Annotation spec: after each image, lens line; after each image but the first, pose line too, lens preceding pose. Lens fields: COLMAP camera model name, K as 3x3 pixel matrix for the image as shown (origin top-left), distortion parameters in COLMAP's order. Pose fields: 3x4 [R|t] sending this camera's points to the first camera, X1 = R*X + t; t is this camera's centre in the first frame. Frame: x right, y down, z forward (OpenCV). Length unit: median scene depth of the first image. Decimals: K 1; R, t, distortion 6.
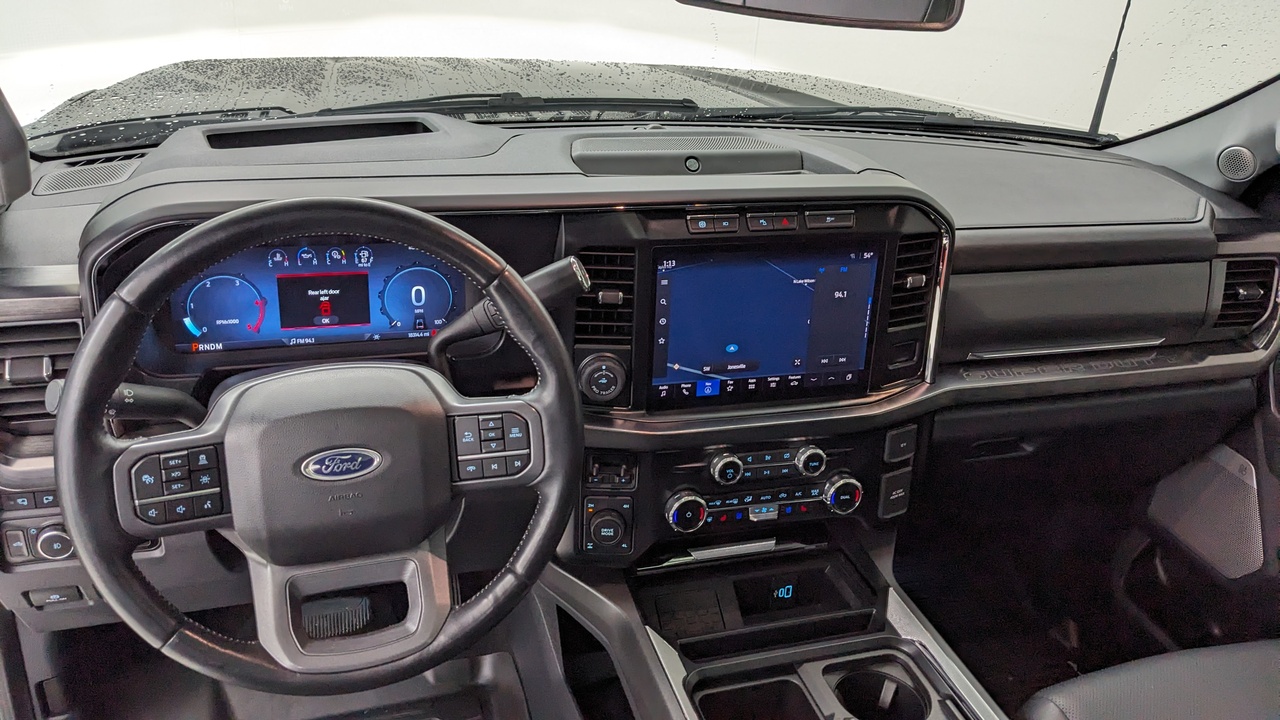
lens RADIAL K [[1053.8, 0, 636.6], [0, 1053.8, 357.7], [0, 0, 1]] dist [0.089647, -0.187504]
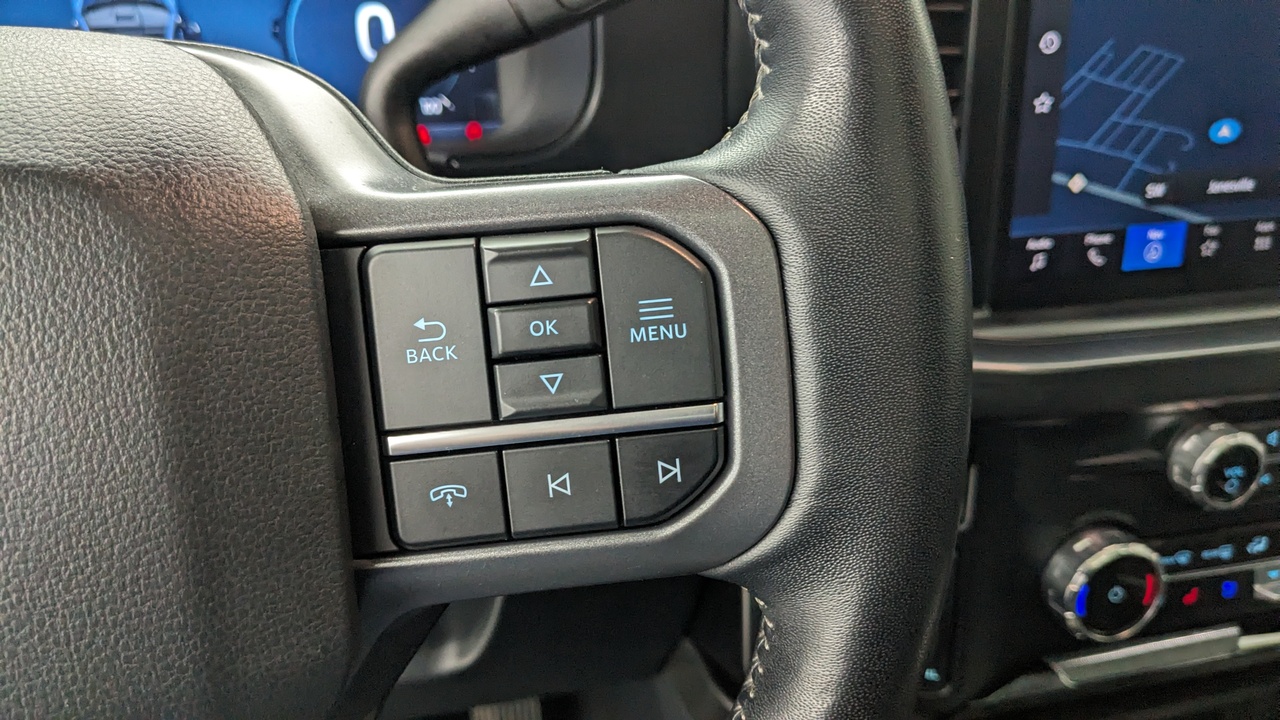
lens RADIAL K [[1106.2, 0, 639.5], [0, 1106.2, 360.3], [0, 0, 1]] dist [-0.005255, -0.002826]
pose [[0.995471, -0.026359, -0.091337, -0.076078], [0.027461, 0.999564, 0.010828, 0.059411], [0.091012, -0.013287, 0.995761, 0.605317]]
